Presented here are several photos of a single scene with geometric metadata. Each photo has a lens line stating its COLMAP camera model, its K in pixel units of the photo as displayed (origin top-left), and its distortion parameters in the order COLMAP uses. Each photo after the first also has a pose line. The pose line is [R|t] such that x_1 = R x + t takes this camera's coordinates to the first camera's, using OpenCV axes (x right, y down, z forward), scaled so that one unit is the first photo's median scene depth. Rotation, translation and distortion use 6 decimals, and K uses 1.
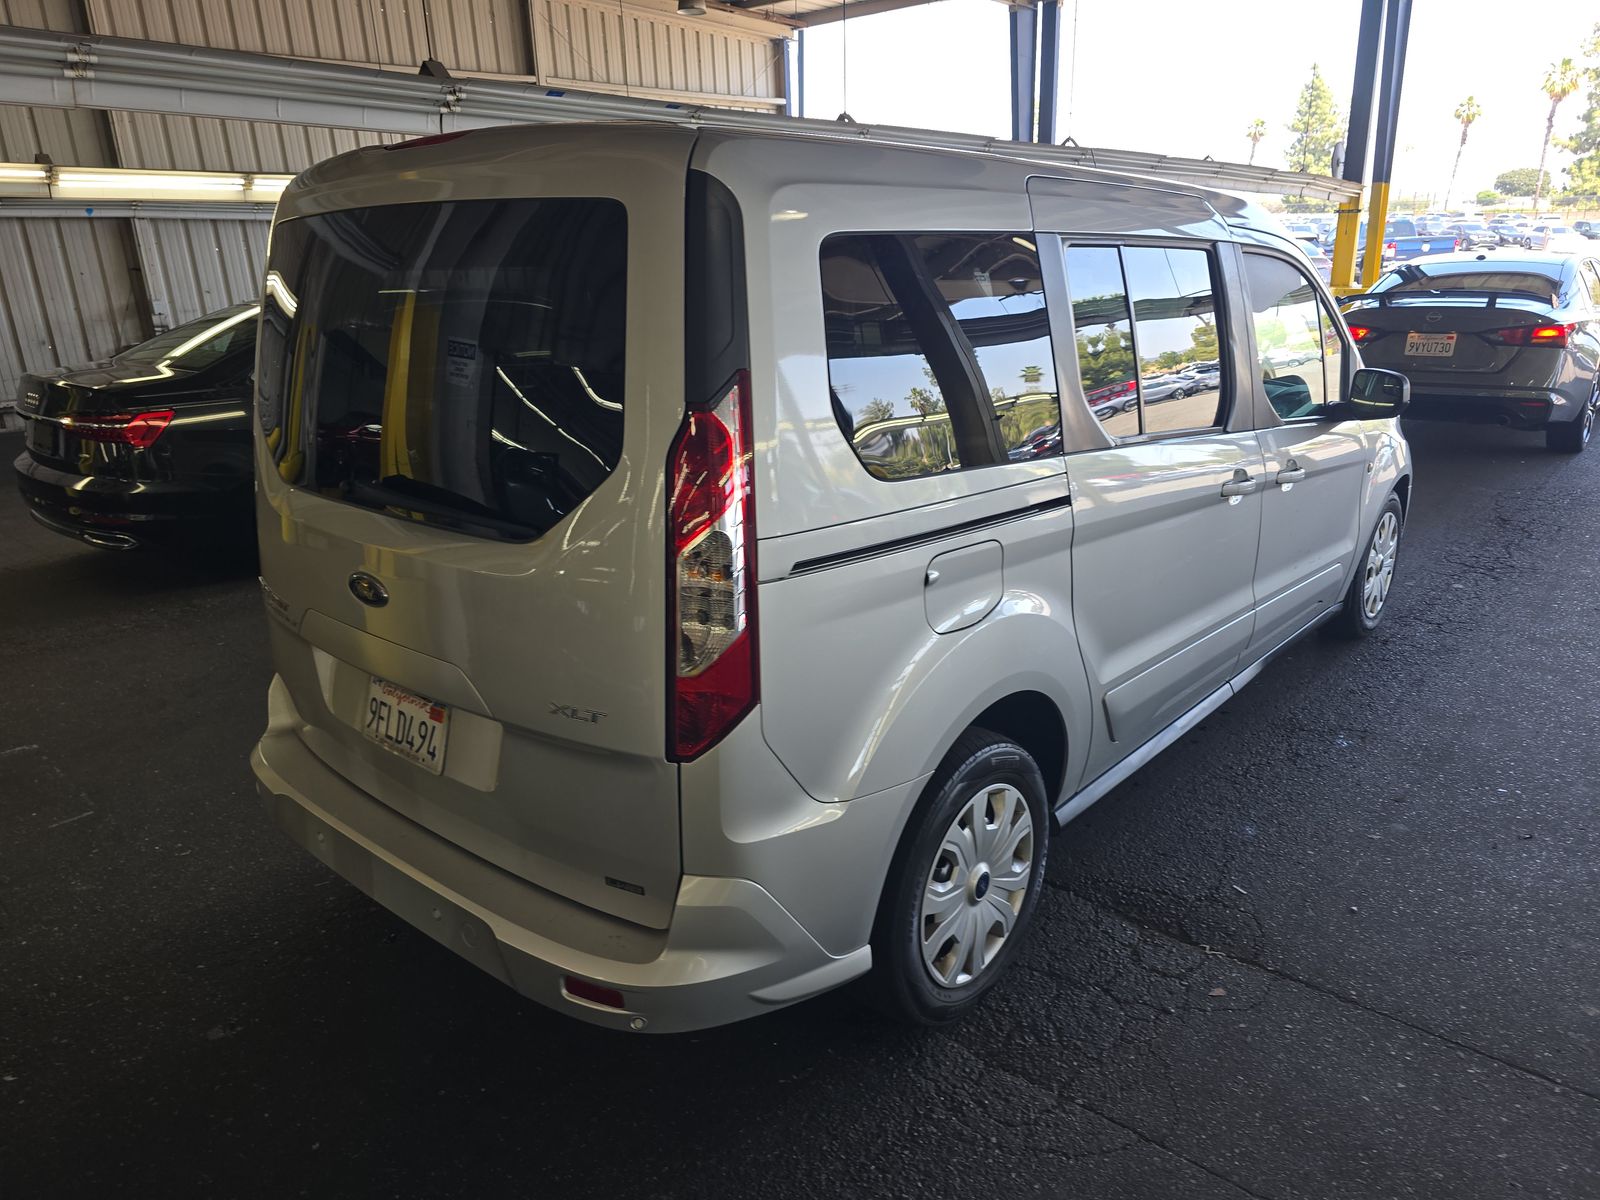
lens RADIAL K [[1059.6, 0, 795.8], [0, 1059.6, 613.6], [0, 0, 1]] dist [0.020959, -0.007641]
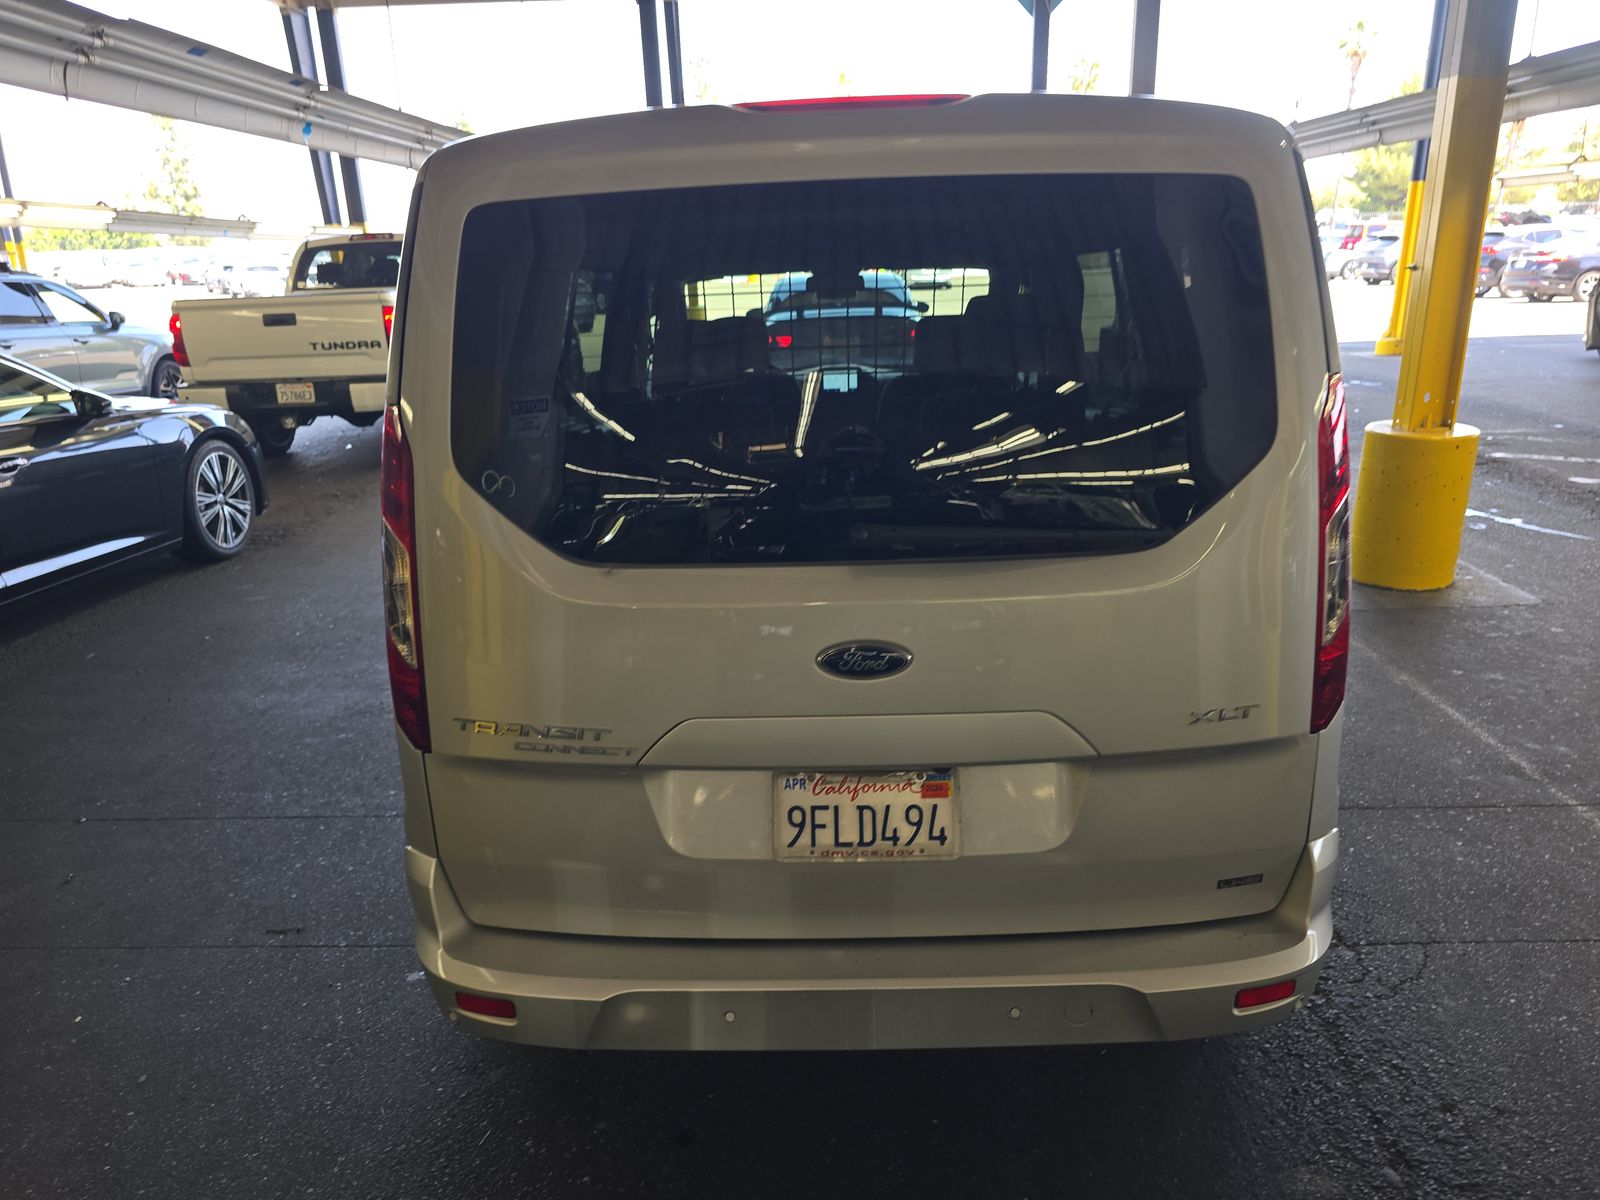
lens RADIAL K [[1059.6, 0, 792.9], [0, 1059.6, 593.3], [0, 0, 1]] dist [0.020959, -0.007641]
pose [[0.772177, -0.187179, 0.607212, -0.675121], [0.211761, 0.976803, 0.031817, -0.079122], [-0.599082, 0.104016, 0.793903, 0.293404]]
